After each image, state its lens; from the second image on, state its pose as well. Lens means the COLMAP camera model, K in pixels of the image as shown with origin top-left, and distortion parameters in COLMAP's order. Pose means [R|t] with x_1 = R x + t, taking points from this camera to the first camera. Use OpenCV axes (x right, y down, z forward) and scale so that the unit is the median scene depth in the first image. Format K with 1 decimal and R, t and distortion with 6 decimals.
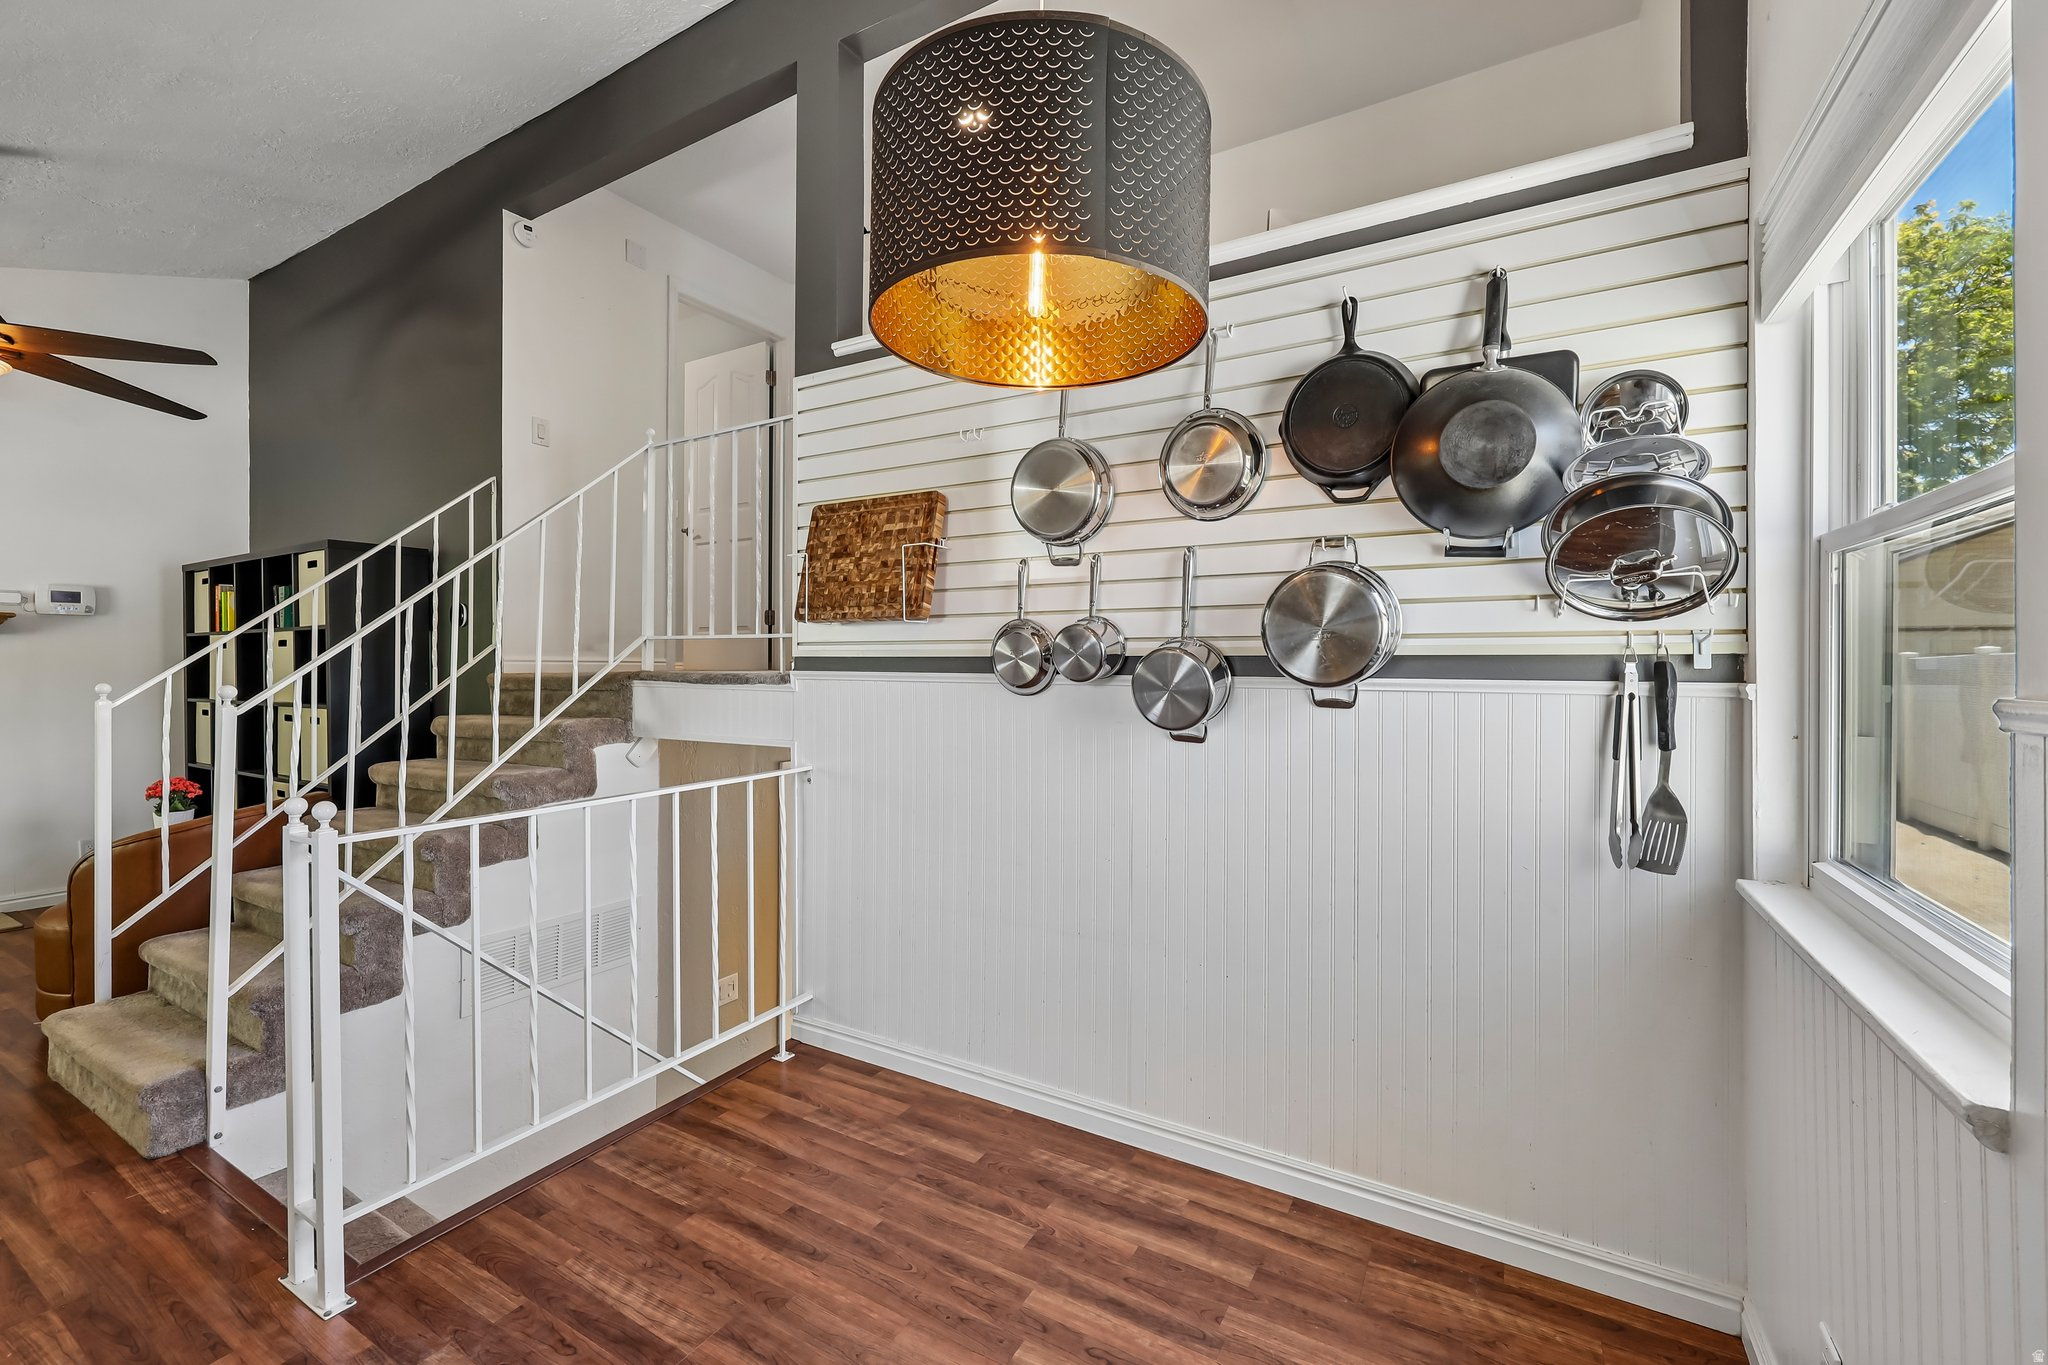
lens RADIAL K [[831.3, 0, 1050.0], [0, 831.3, 667.9], [0, 0, 1]] dist [0.000367, 0.000016]
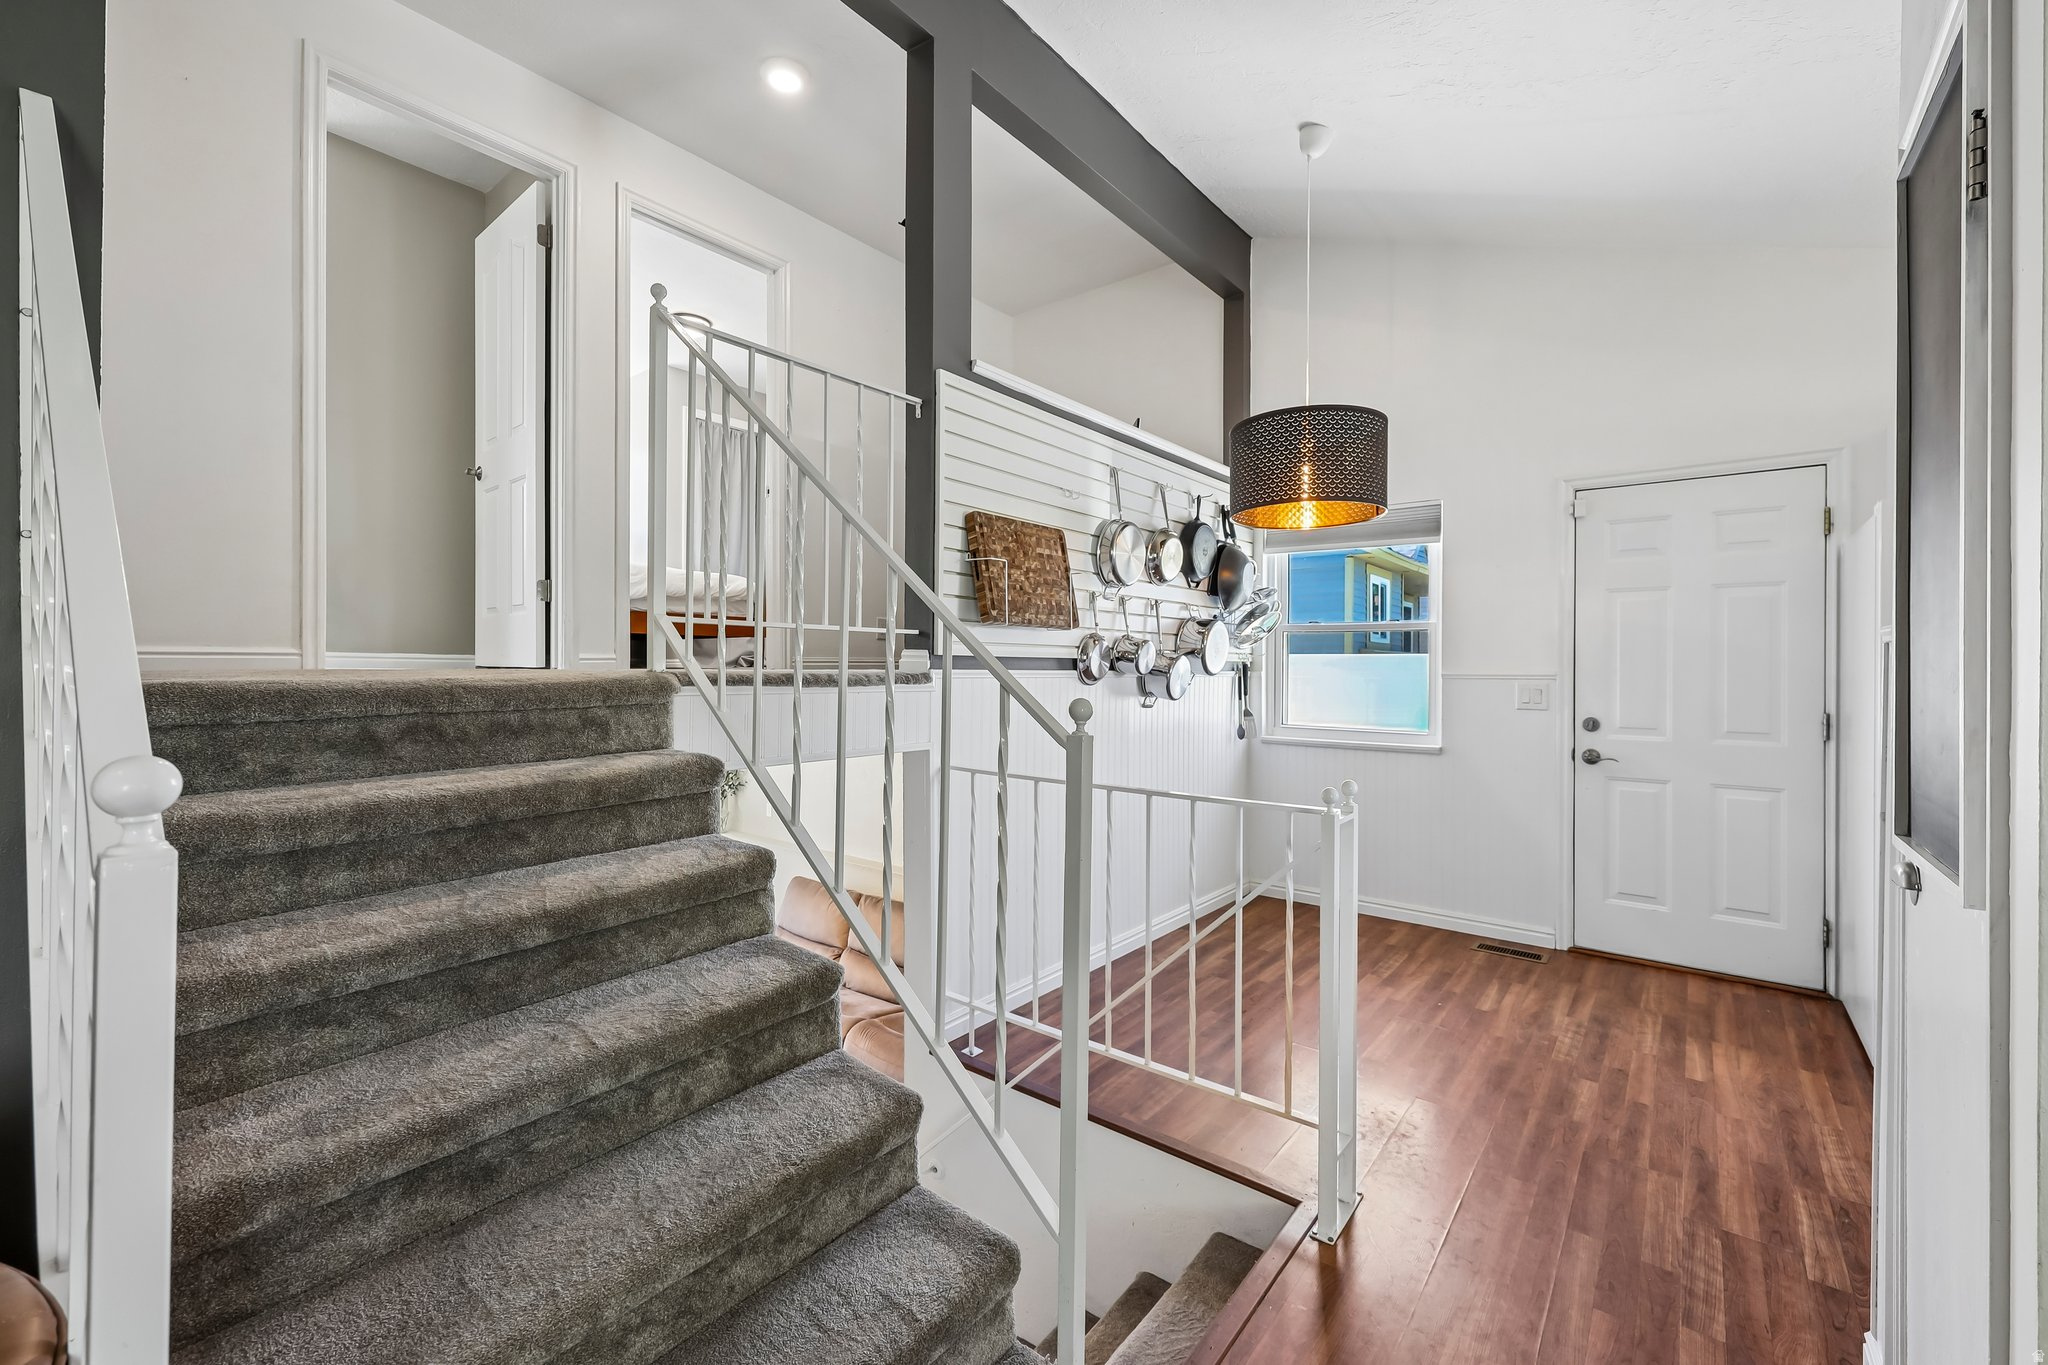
lens RADIAL K [[831.3, 0, 1050.0], [0, 831.3, 667.9], [0, 0, 1]] dist [0.000367, 0.000016]
pose [[0.156671, 0.000369, 0.987651, -1.388452], [-0.002121, 0.999998, -0.000037, 0.002140], [-0.987649, -0.002089, 0.156671, 0.793737]]
